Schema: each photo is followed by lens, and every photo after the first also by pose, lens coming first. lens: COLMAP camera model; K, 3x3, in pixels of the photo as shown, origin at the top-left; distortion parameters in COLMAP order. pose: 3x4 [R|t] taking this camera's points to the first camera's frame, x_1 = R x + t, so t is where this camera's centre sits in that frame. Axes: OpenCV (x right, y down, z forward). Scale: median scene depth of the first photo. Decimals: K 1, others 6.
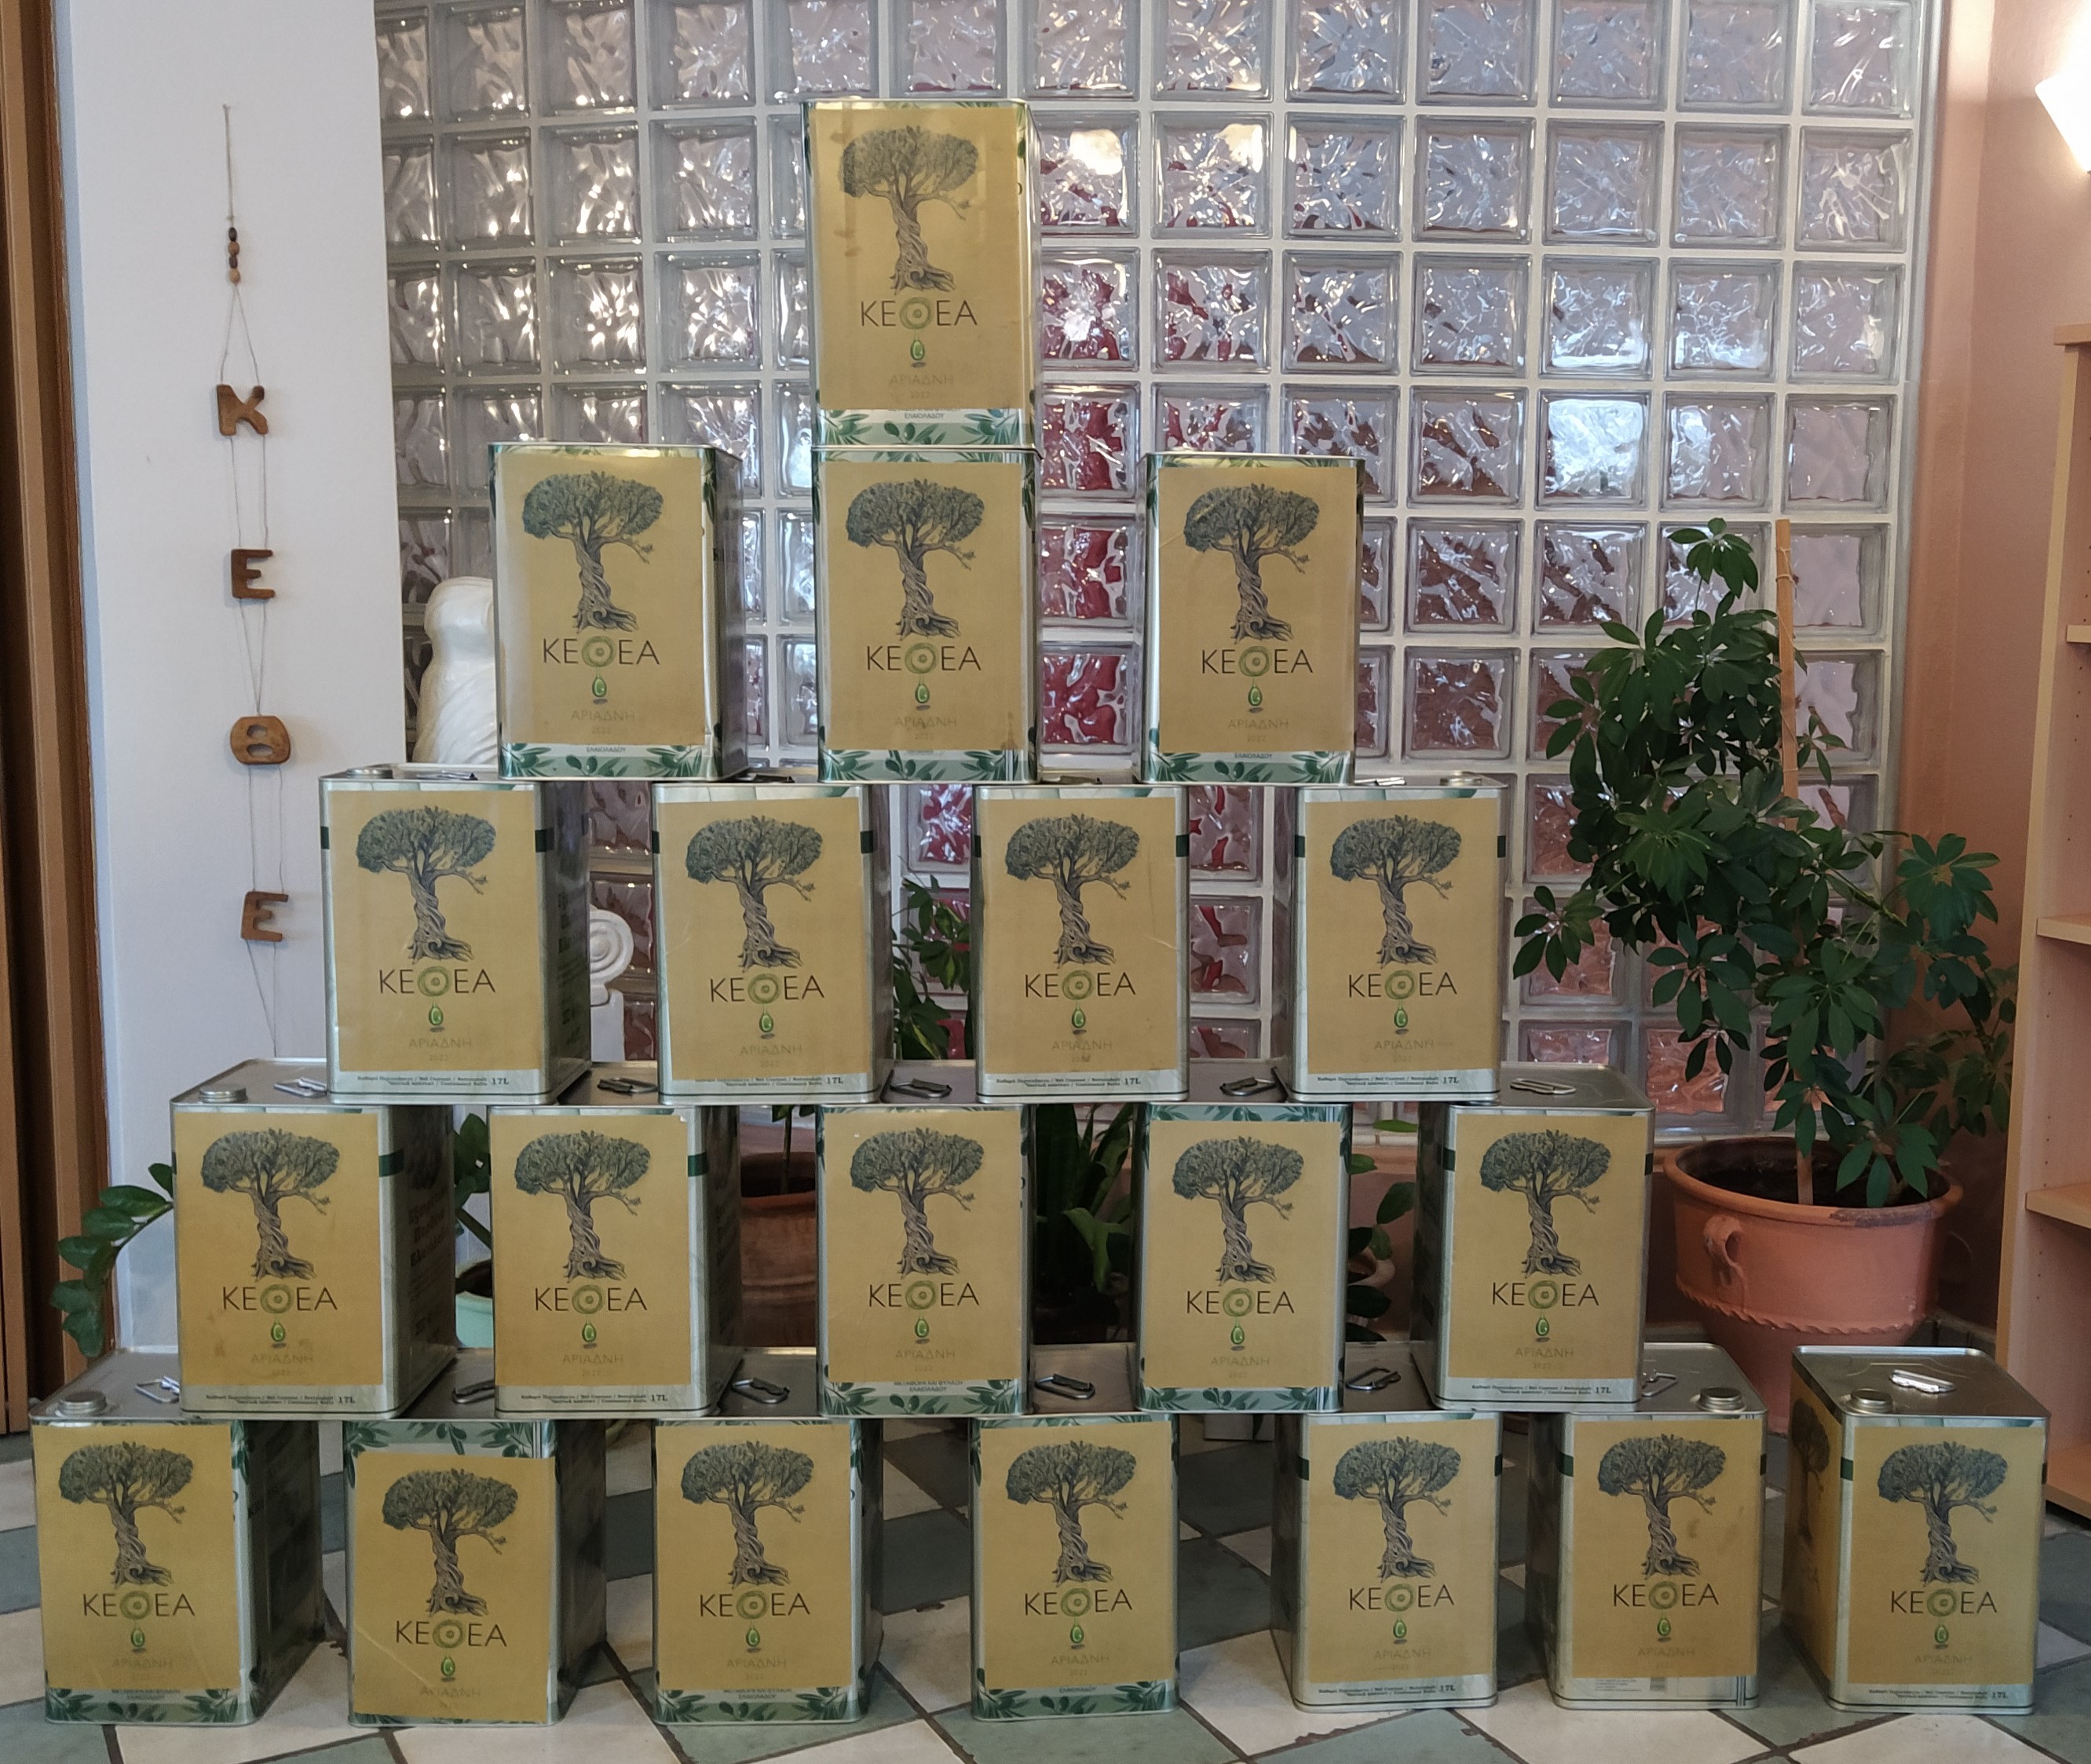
lens RADIAL K [[2316.8, 0, 1047.6], [0, 2316.8, 879.2], [0, 0, 1]] dist [0.021431, 0.000000]
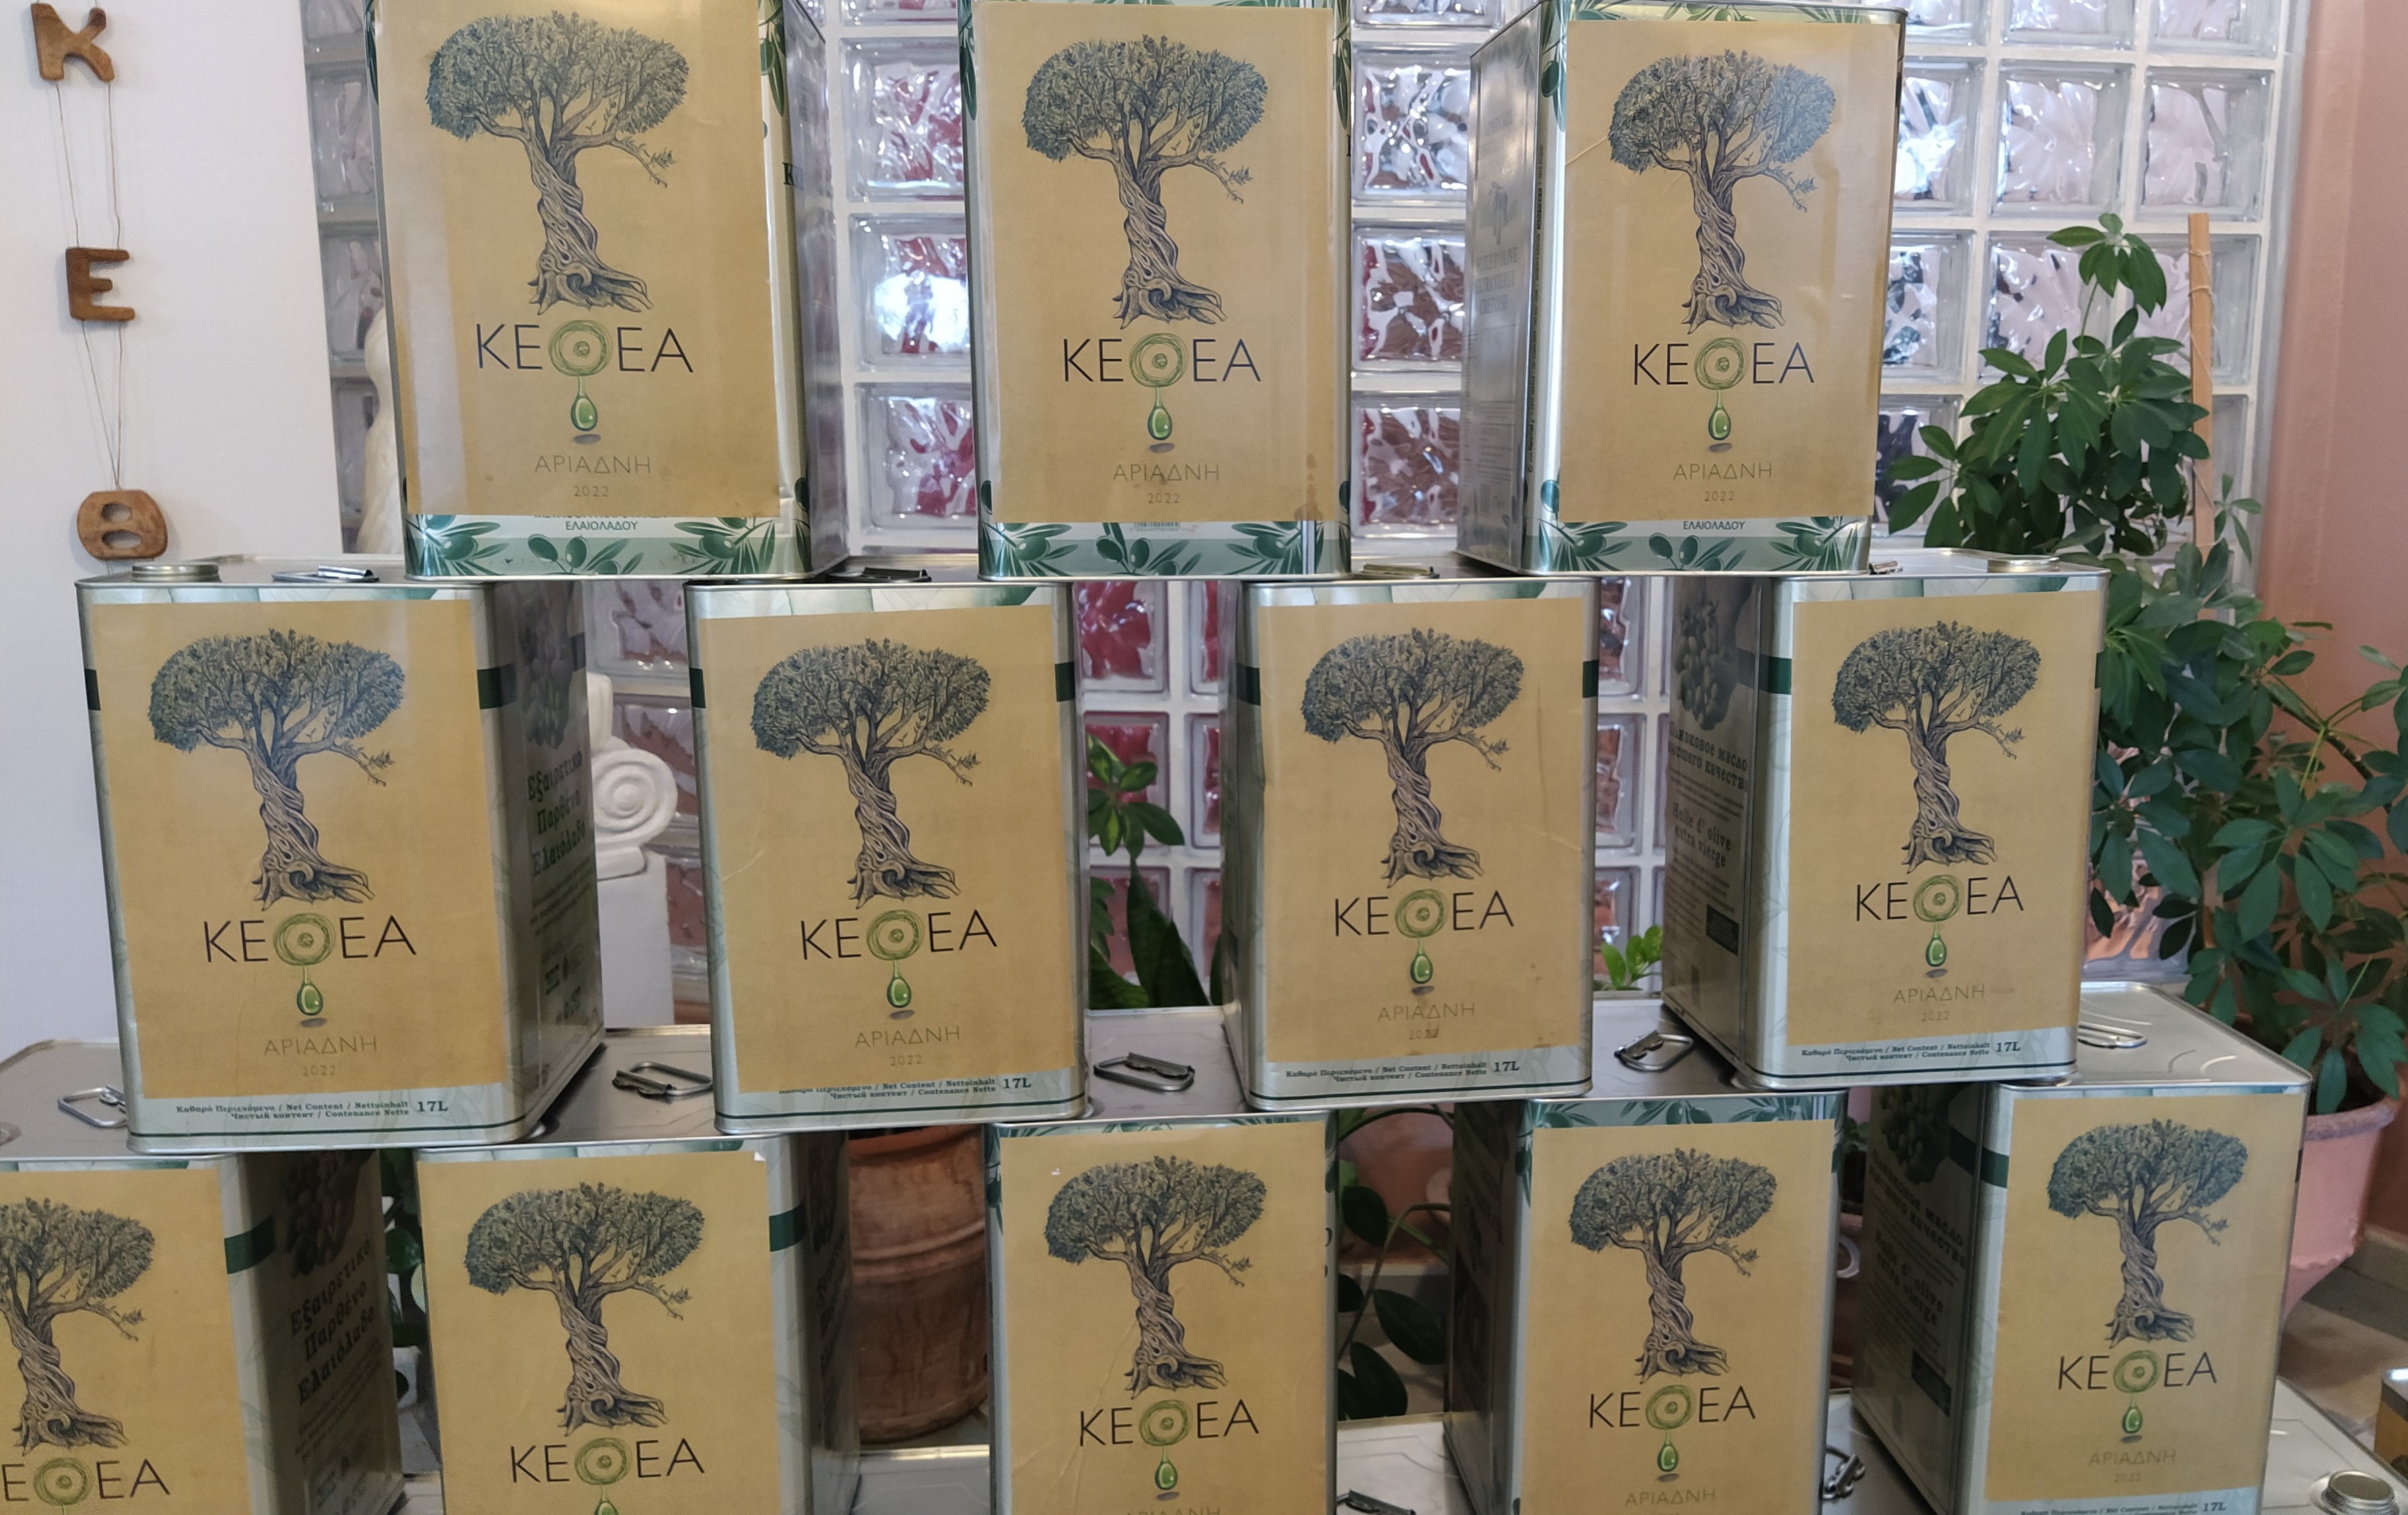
lens RADIAL K [[1990.6, 0, 1227.2], [0, 1990.6, 773.7], [0, 0, 1]] dist [0.058390, -0.104455]
pose [[0.996270, -0.020026, 0.083937, -0.079234], [0.014949, 0.998045, 0.060680, -0.022486], [-0.084988, -0.059199, 0.994622, 0.490441]]
